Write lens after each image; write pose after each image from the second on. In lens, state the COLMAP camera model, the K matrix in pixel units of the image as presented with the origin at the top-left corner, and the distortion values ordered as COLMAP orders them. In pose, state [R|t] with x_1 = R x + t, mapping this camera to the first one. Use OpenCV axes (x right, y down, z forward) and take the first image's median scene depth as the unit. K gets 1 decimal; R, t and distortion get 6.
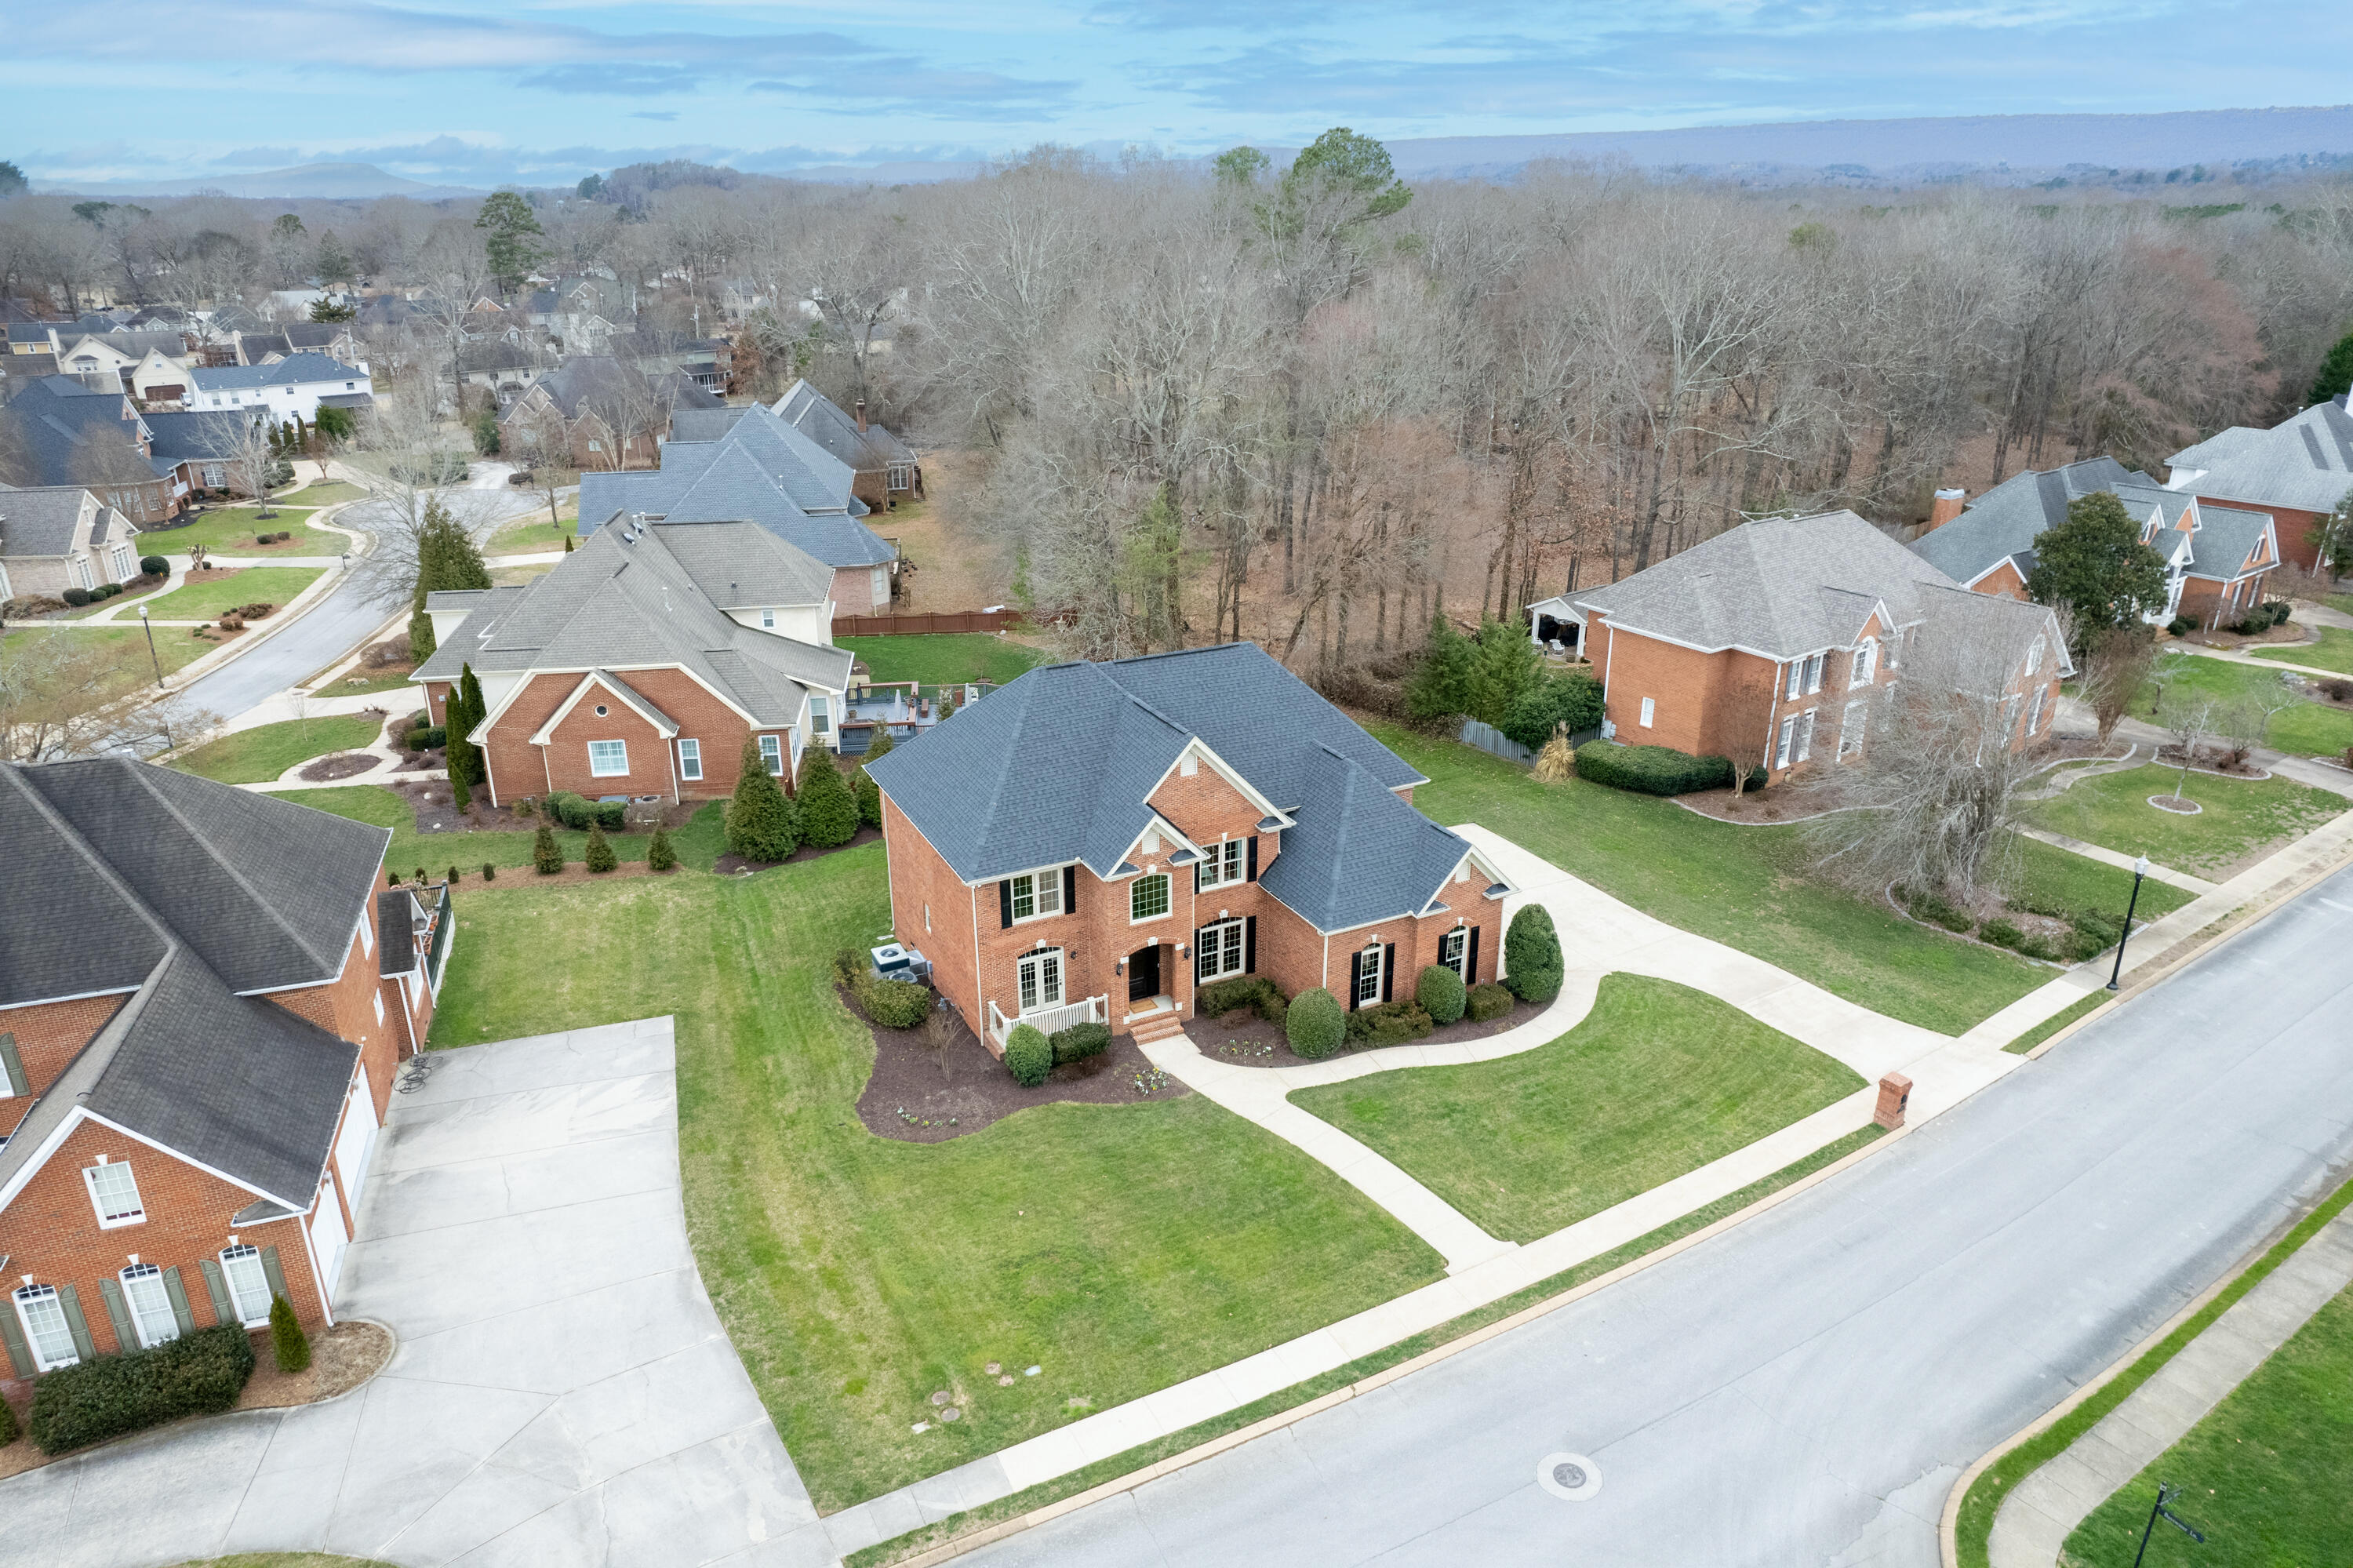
lens RADIAL K [[1519.0, 0, 1164.9], [0, 1519.0, 792.4], [0, 0, 1]] dist [-0.043958, 0.019639]
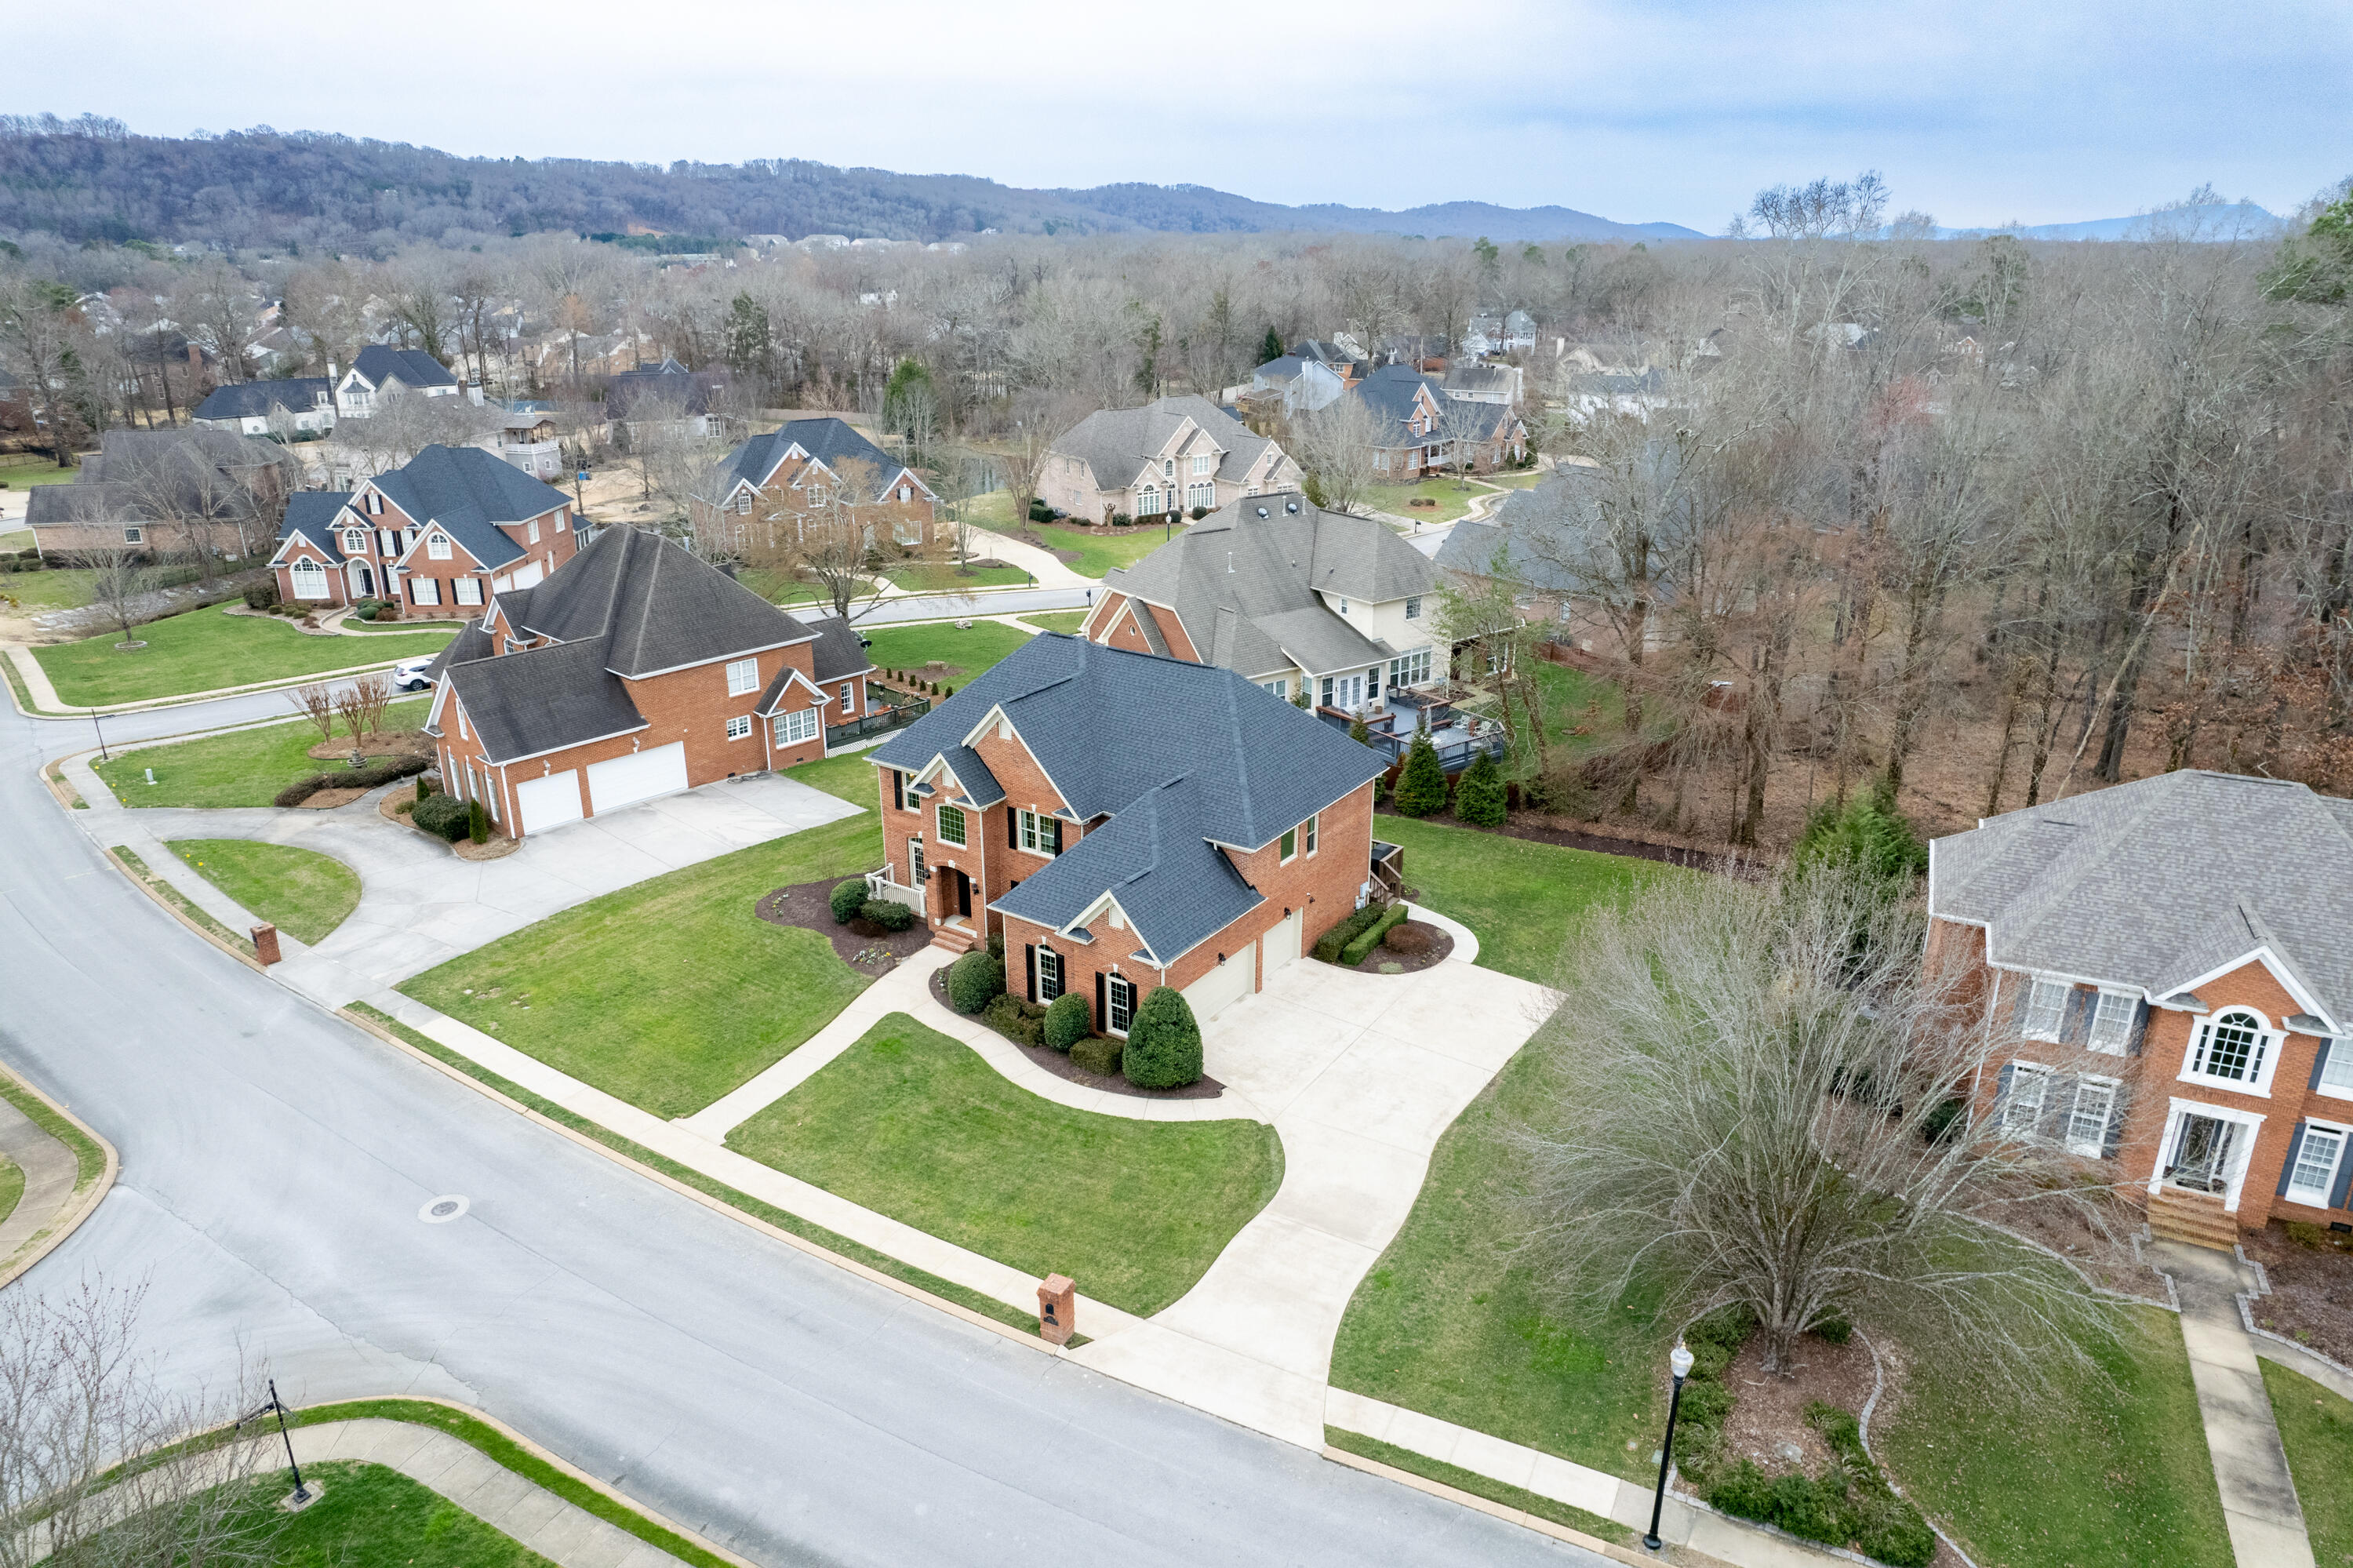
lens RADIAL K [[1519.0, 0, 1176.7], [0, 1519.0, 777.3], [0, 0, 1]] dist [-0.043958, 0.019639]
pose [[0.470451, 0.297318, -0.830829, 1.019669], [-0.323685, 0.934043, 0.150970, -0.196156], [0.820916, 0.197903, 0.535659, 0.497742]]
